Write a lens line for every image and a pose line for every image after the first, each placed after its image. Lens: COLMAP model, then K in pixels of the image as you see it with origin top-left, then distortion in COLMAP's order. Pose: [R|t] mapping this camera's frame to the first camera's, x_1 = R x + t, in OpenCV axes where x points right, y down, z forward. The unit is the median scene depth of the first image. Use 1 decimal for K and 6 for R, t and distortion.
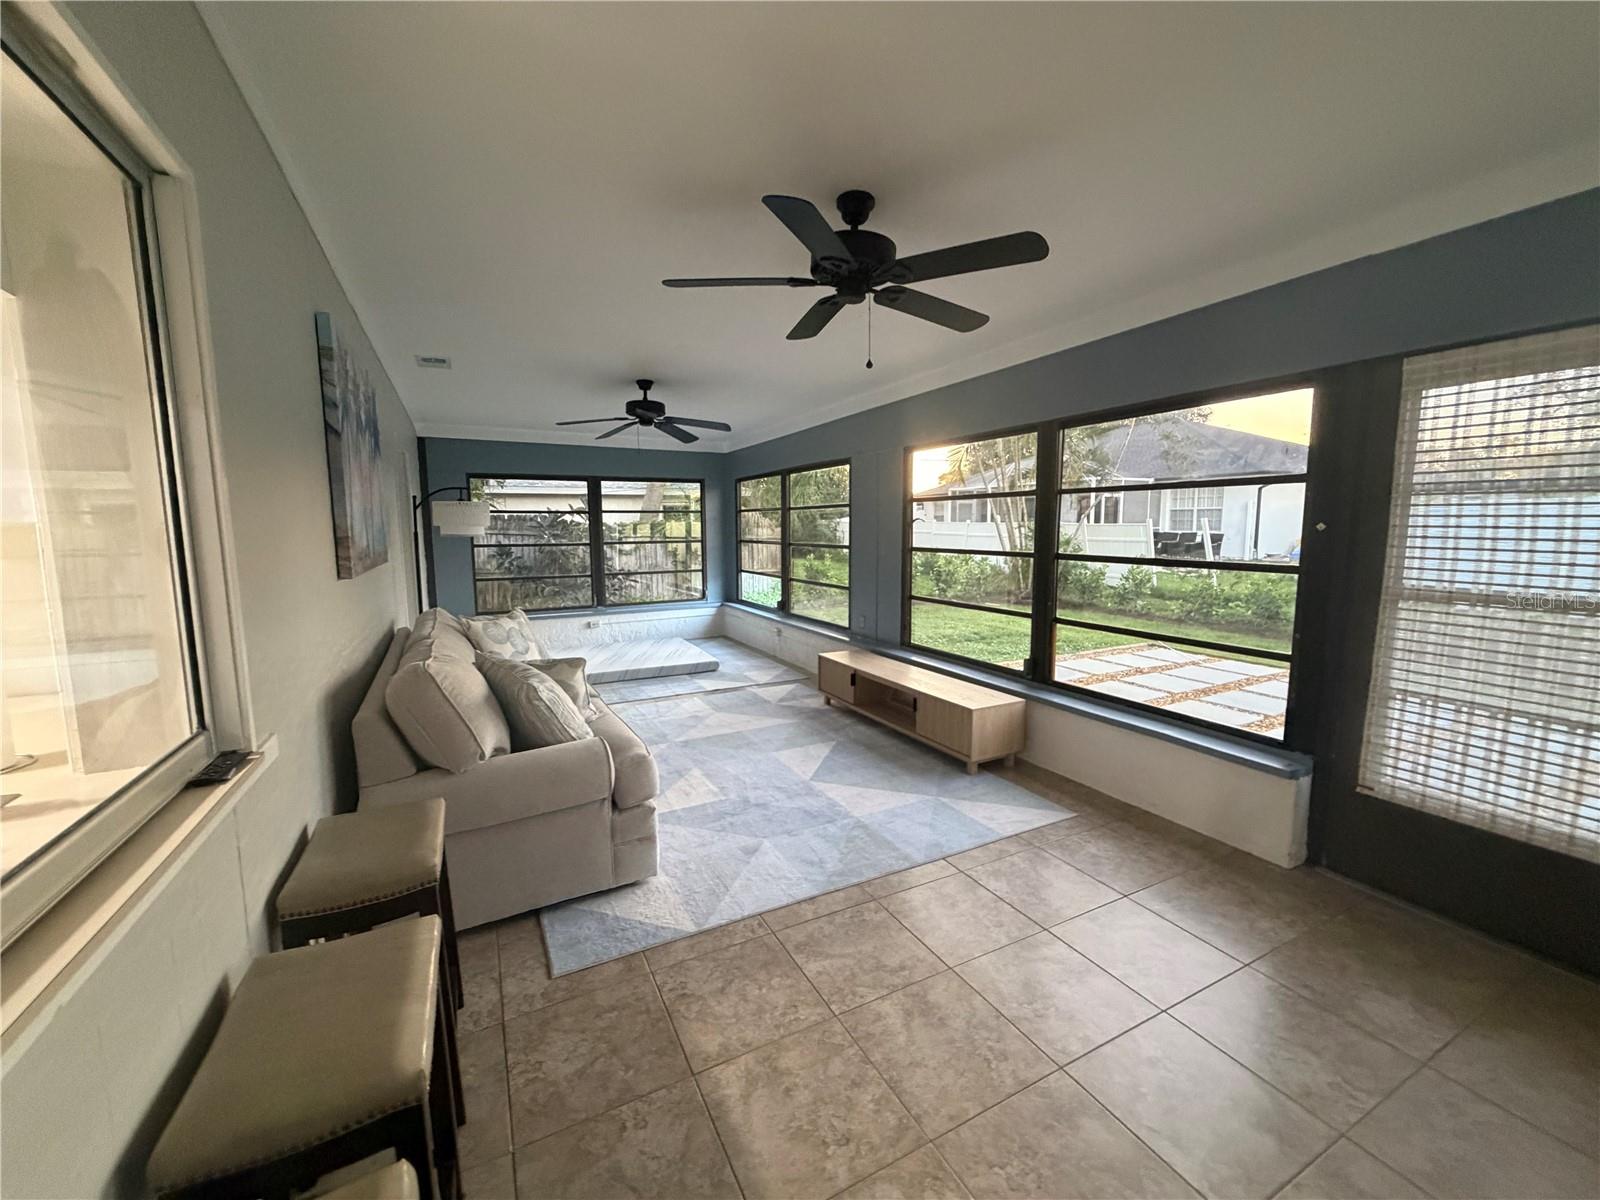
lens RADIAL K [[636.0, 0, 804.1], [0, 636.0, 592.1], [0, 0, 1]] dist [0.000903, -0.000132]
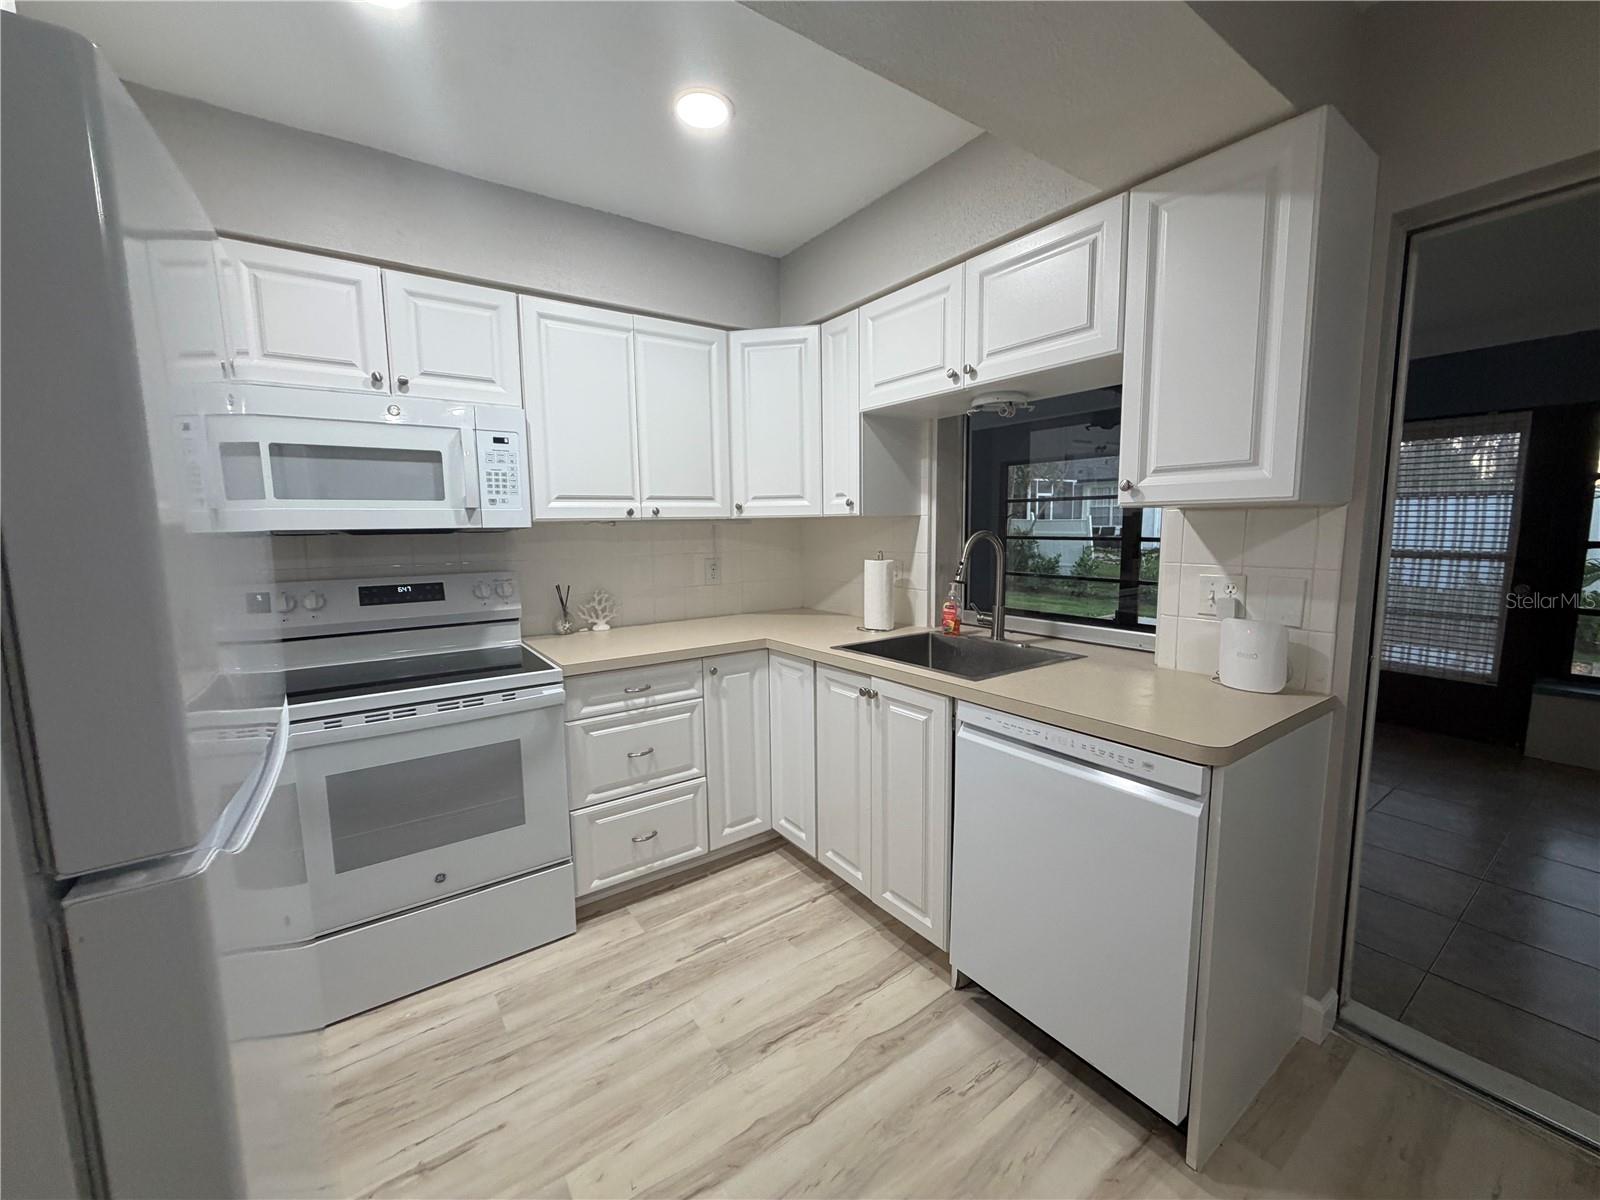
lens RADIAL K [[636.0, 0, 796.7], [0, 636.0, 597.1], [0, 0, 1]] dist [0.000903, -0.000132]
pose [[0.991019, -0.021596, 0.131964, -0.594063], [0.020239, 0.999728, 0.011615, 0.045256], [-0.132179, -0.008840, 0.991186, -0.368267]]
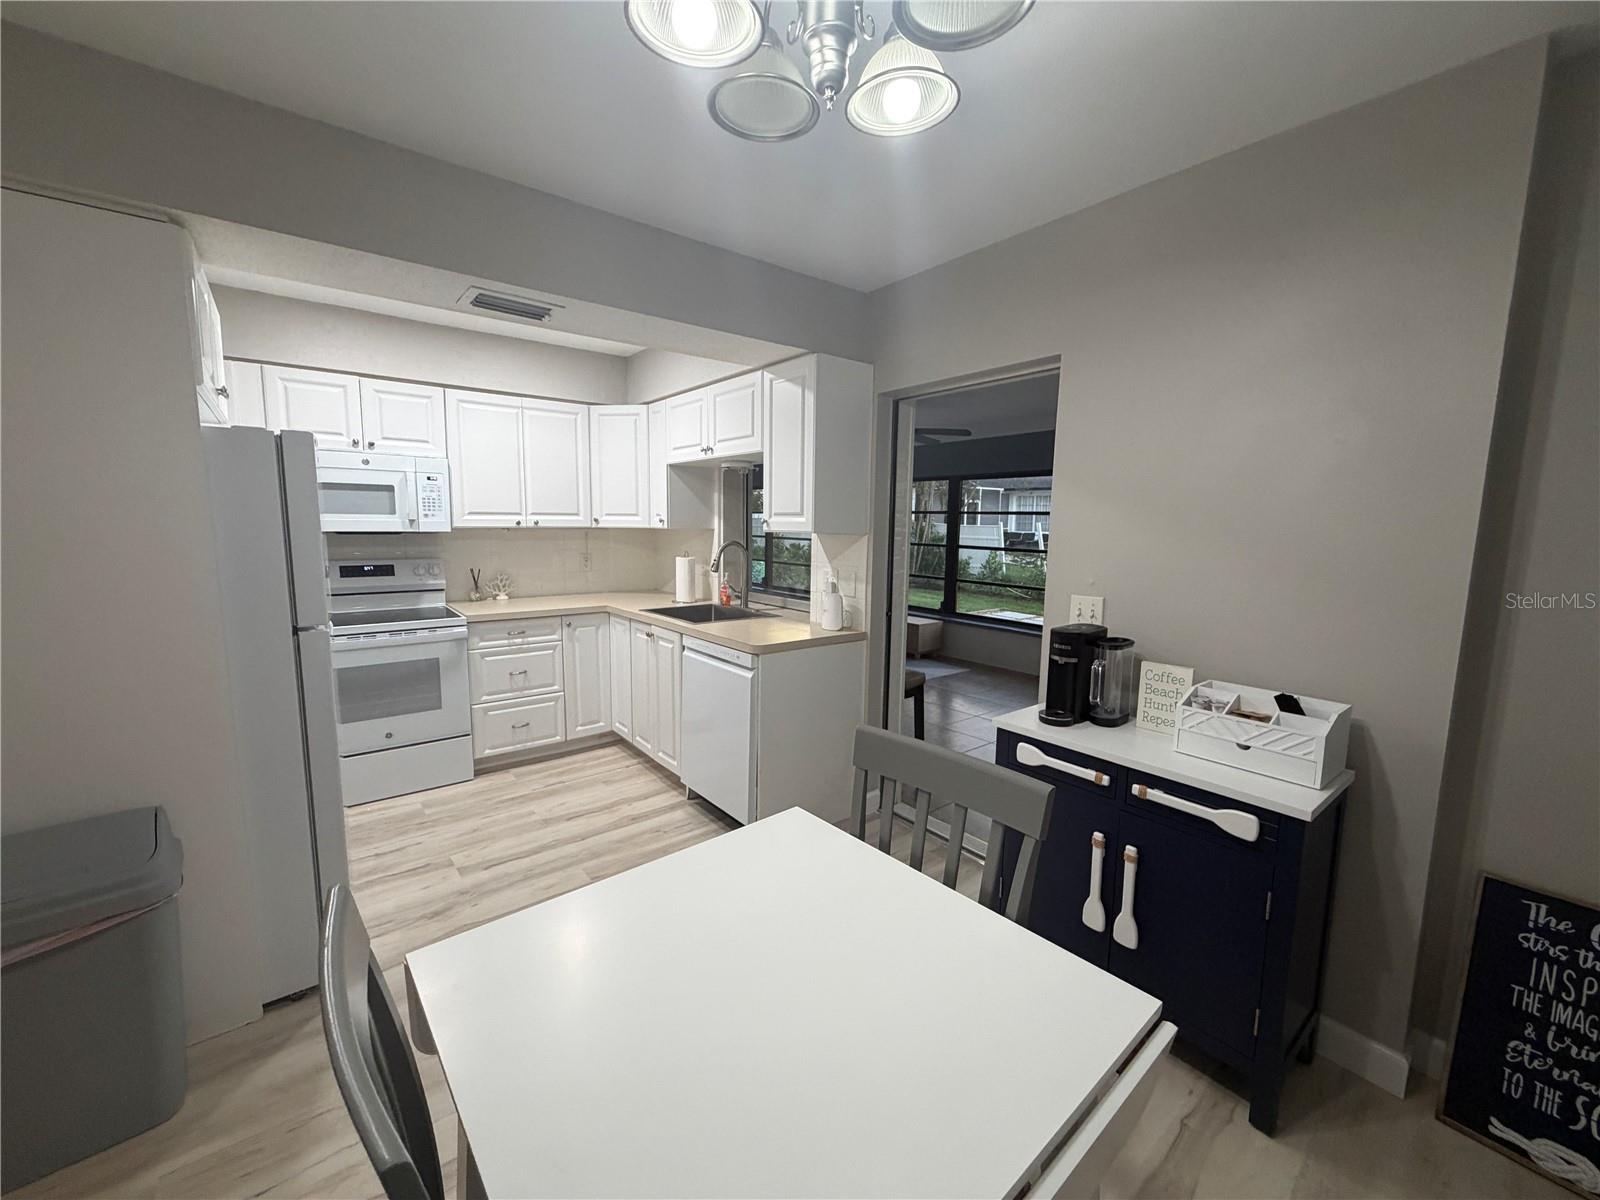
lens RADIAL K [[636.0, 0, 796.4], [0, 636.0, 597.2], [0, 0, 1]] dist [0.000903, -0.000132]
pose [[0.982081, -0.002142, 0.188446, -0.435261], [-0.001104, 0.999853, 0.017116, 0.063162], [-0.188455, -0.017018, 0.981934, -0.772852]]
